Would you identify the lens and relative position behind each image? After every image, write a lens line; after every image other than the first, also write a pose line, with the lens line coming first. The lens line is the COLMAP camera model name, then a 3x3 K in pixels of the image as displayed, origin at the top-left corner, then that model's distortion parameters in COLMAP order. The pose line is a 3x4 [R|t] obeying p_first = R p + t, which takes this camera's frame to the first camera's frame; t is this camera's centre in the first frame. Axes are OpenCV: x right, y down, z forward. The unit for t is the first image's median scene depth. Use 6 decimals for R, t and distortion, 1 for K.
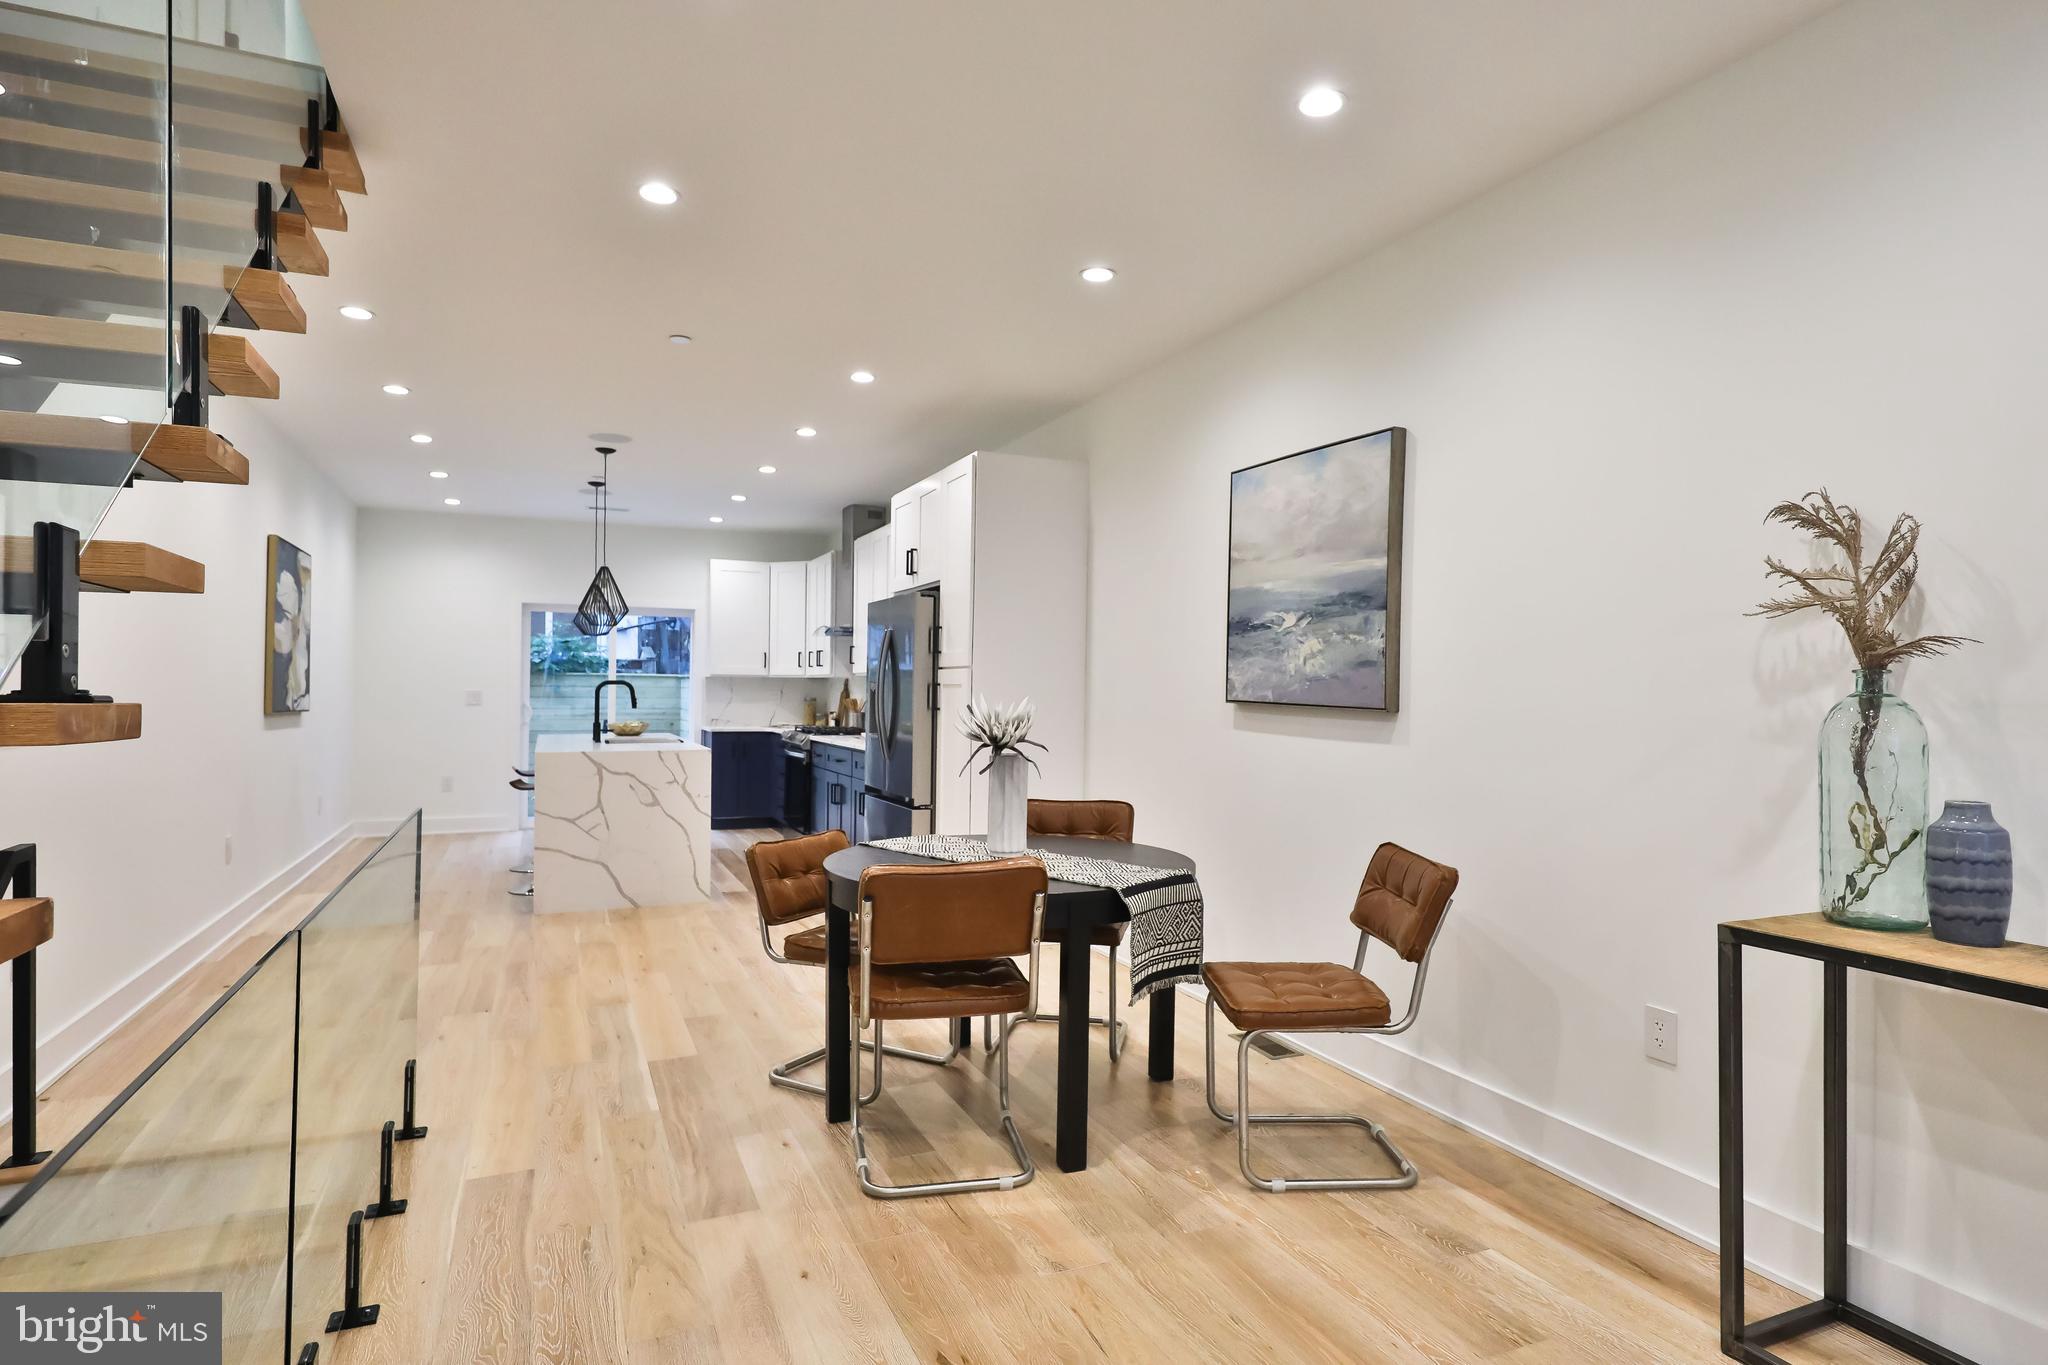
lens RADIAL K [[1107.5, 0, 1028.2], [0, 1107.5, 686.4], [0, 0, 1]] dist [0.052090, -0.029161]
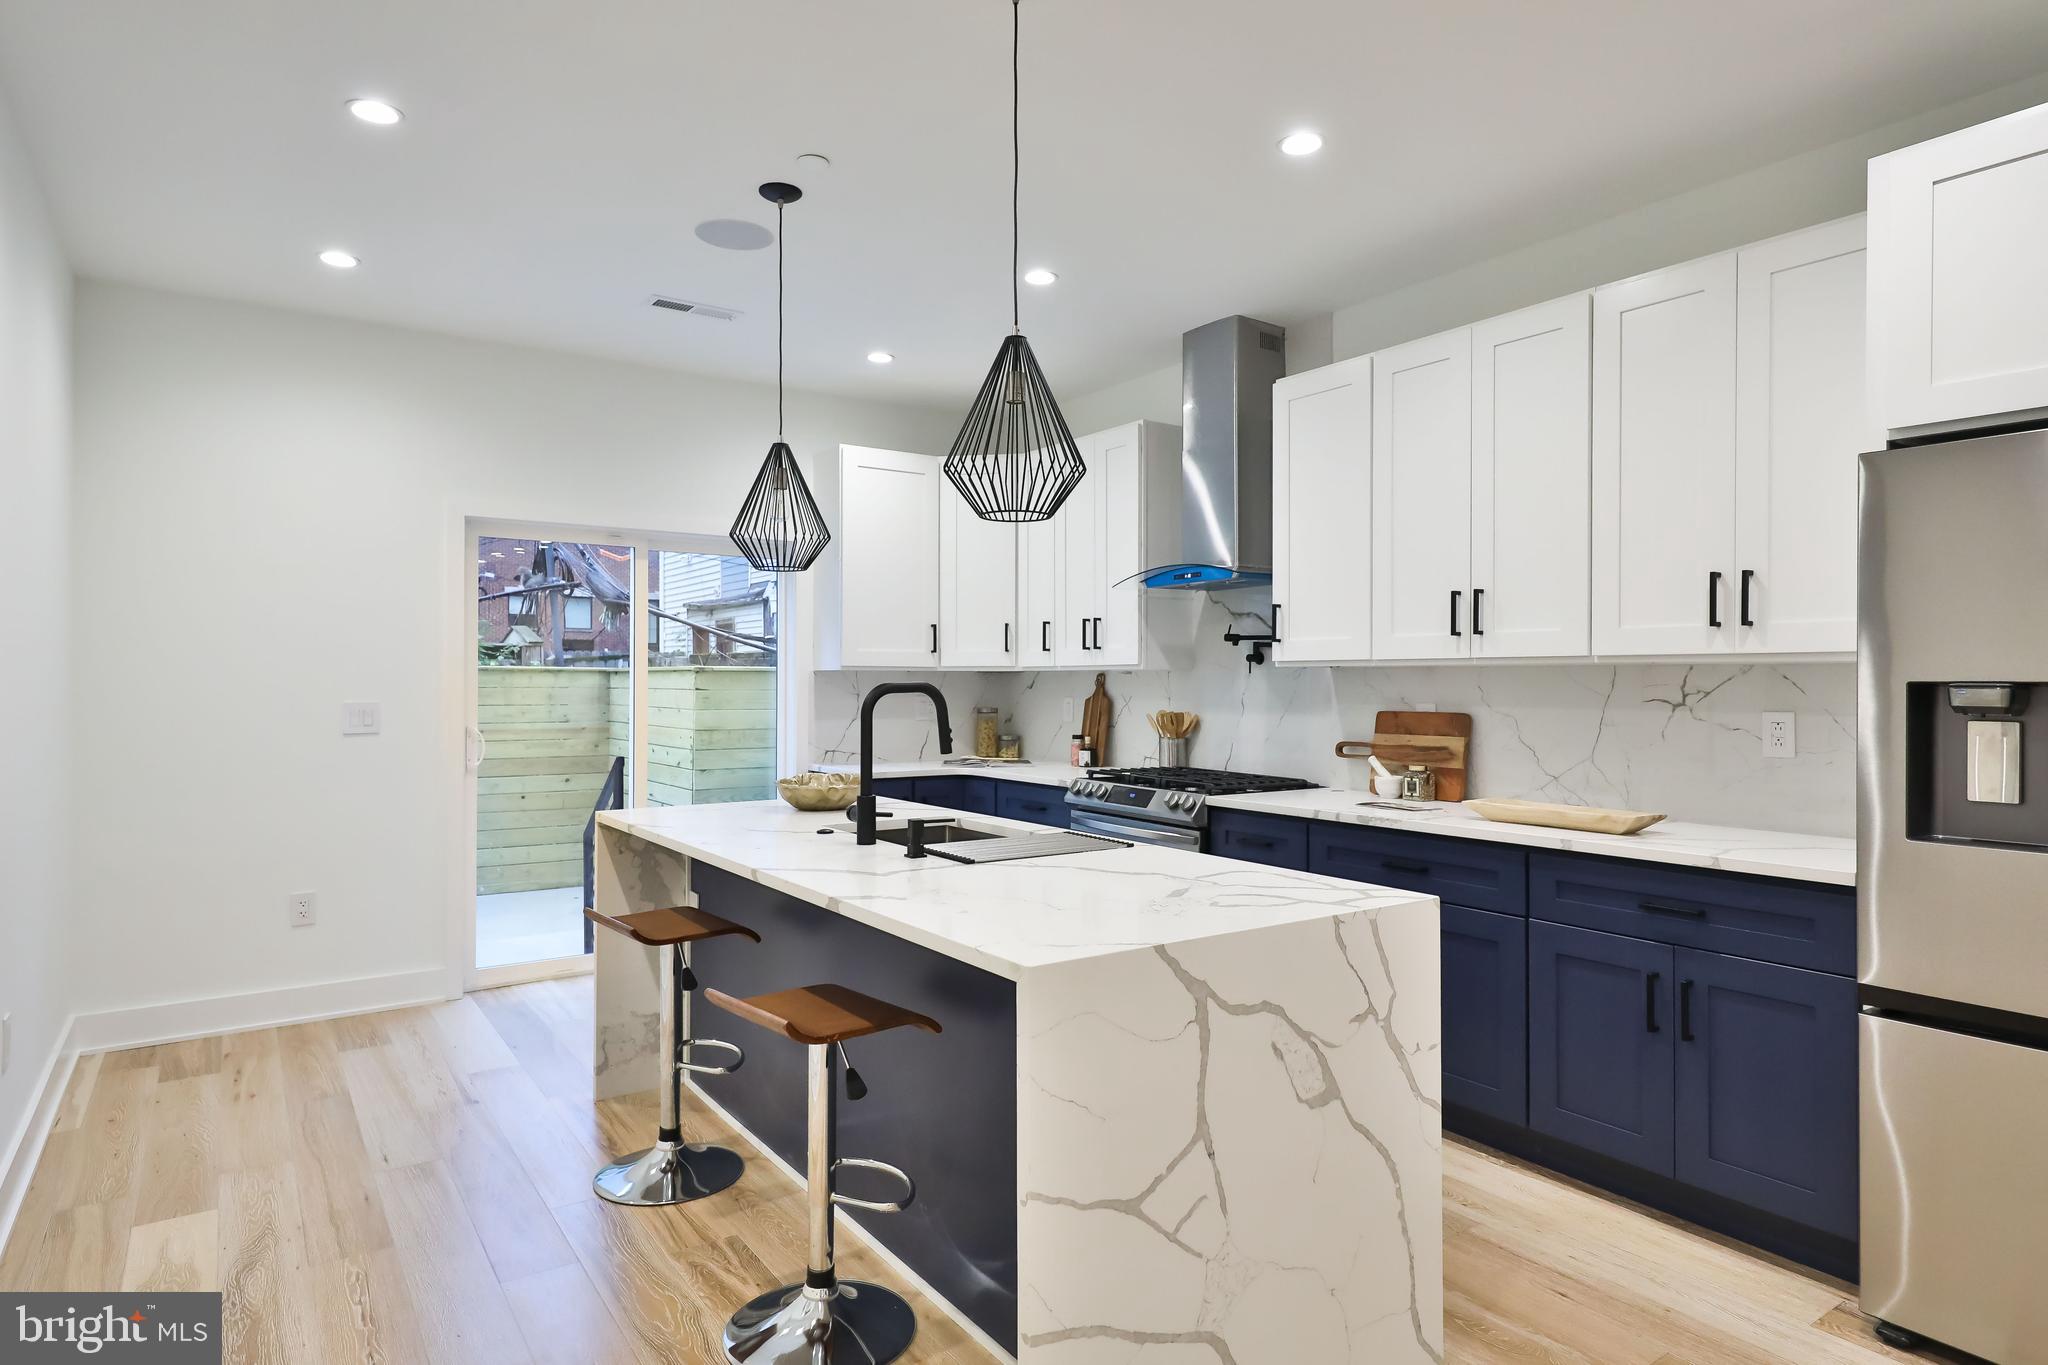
lens RADIAL K [[1155.8, 0, 1036.3], [0, 1155.8, 681.6], [0, 0, 1]] dist [0.019643, 0.000385]
pose [[0.980498, -0.008558, 0.196343, -0.426634], [0.007914, 0.999960, 0.004067, -0.007326], [-0.196370, -0.002434, 0.980527, 0.639886]]
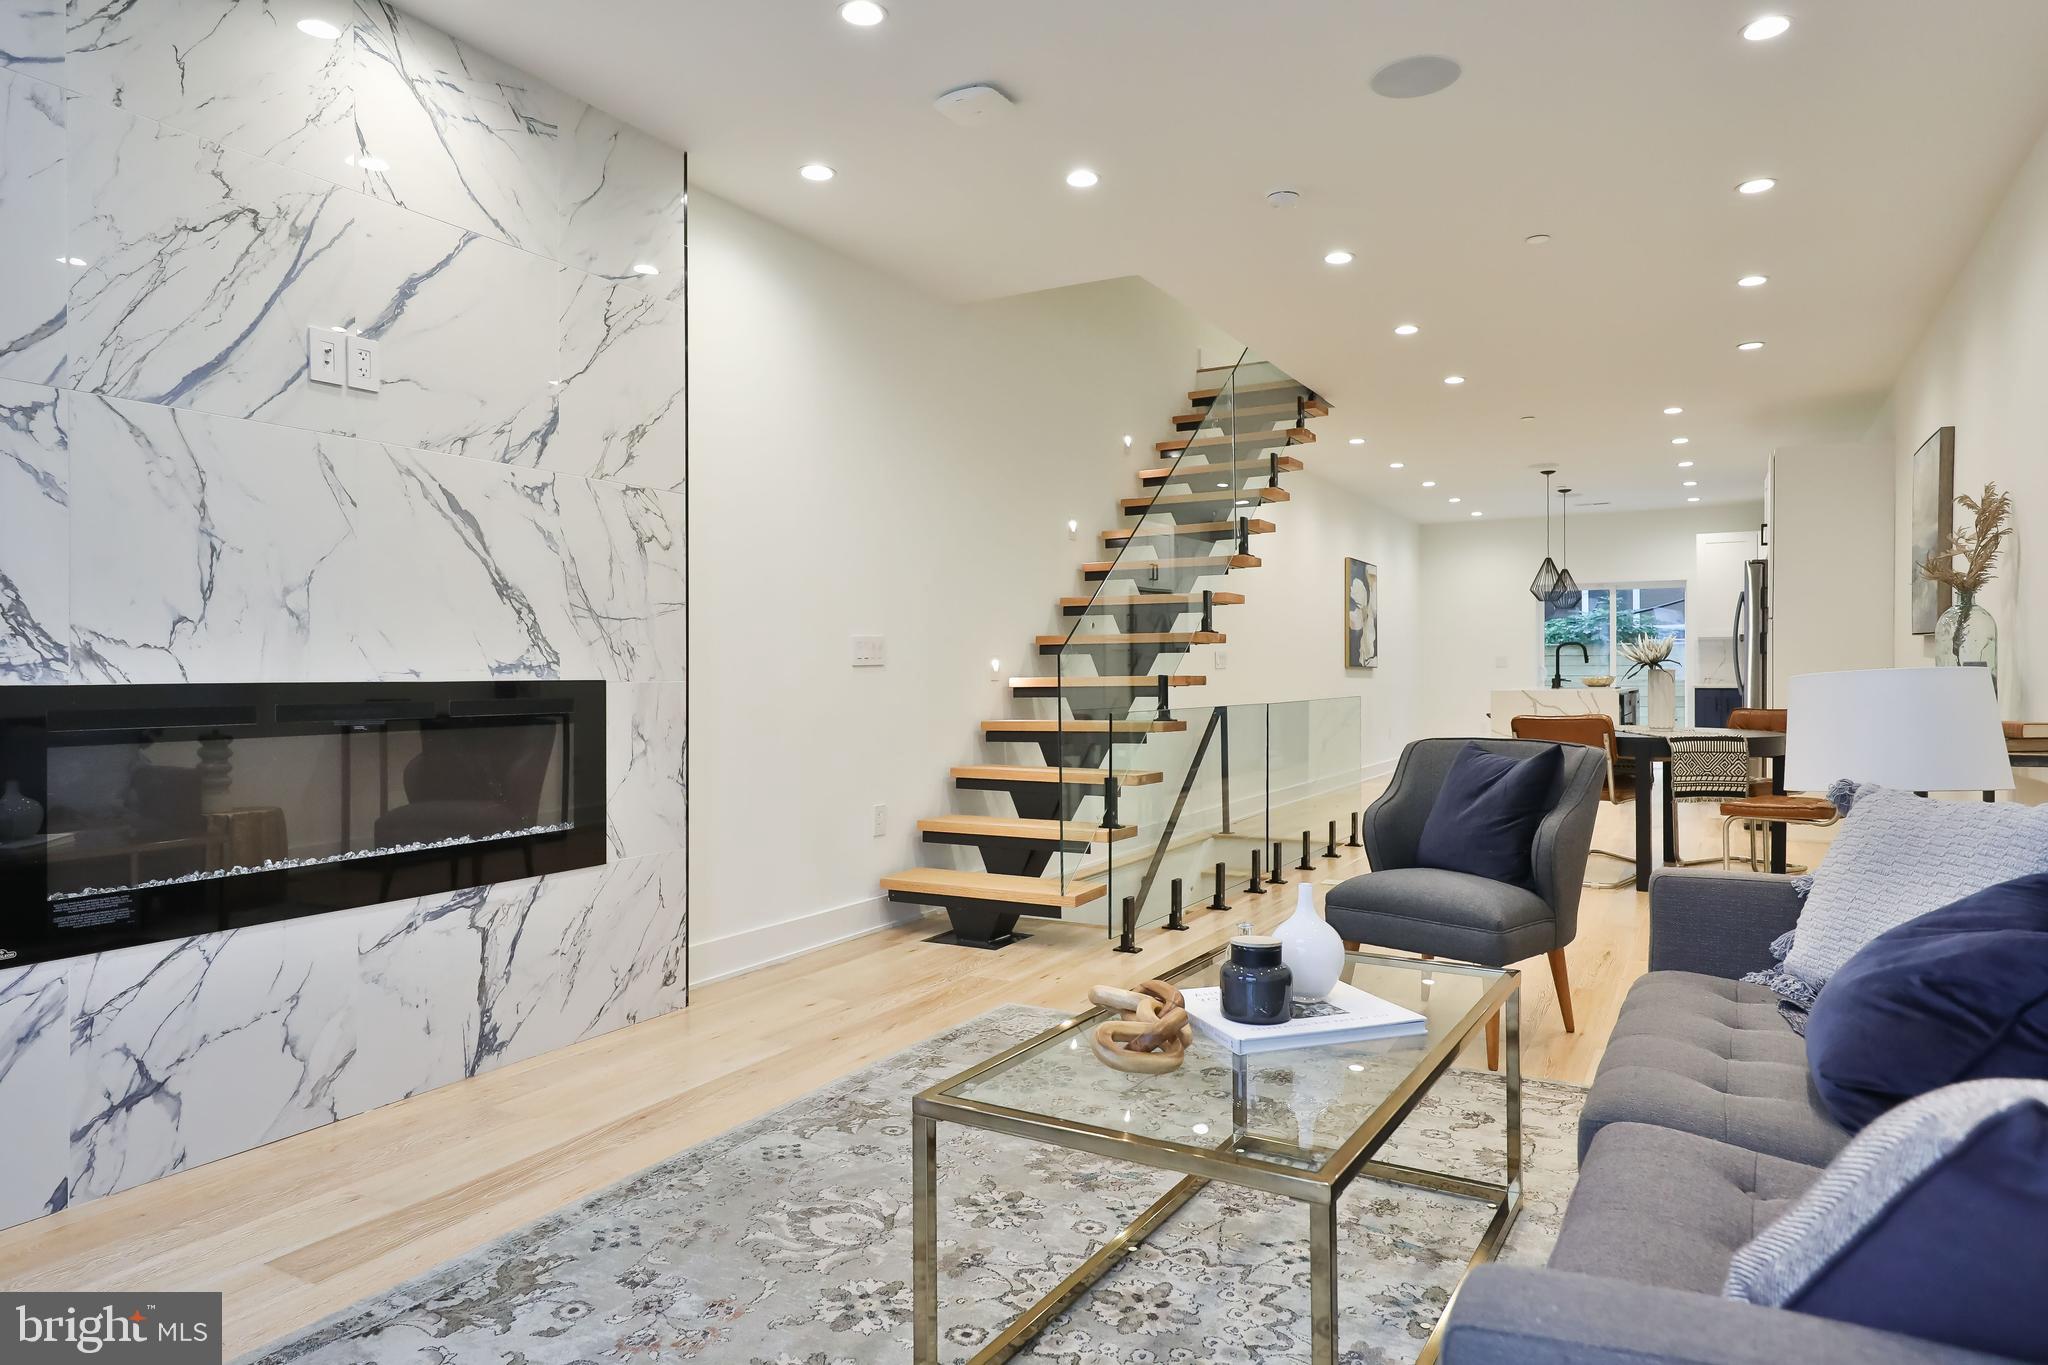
lens RADIAL K [[1232.8, 0, 1024.0], [0, 1232.8, 682.5], [0, 0, 1]] dist [0.019532, 0.000159]
pose [[0.604264, -0.003356, -0.796777, 0.417452], [0.011555, 0.999923, 0.004551, 0.029530], [0.796700, -0.011956, 0.604256, -0.406294]]
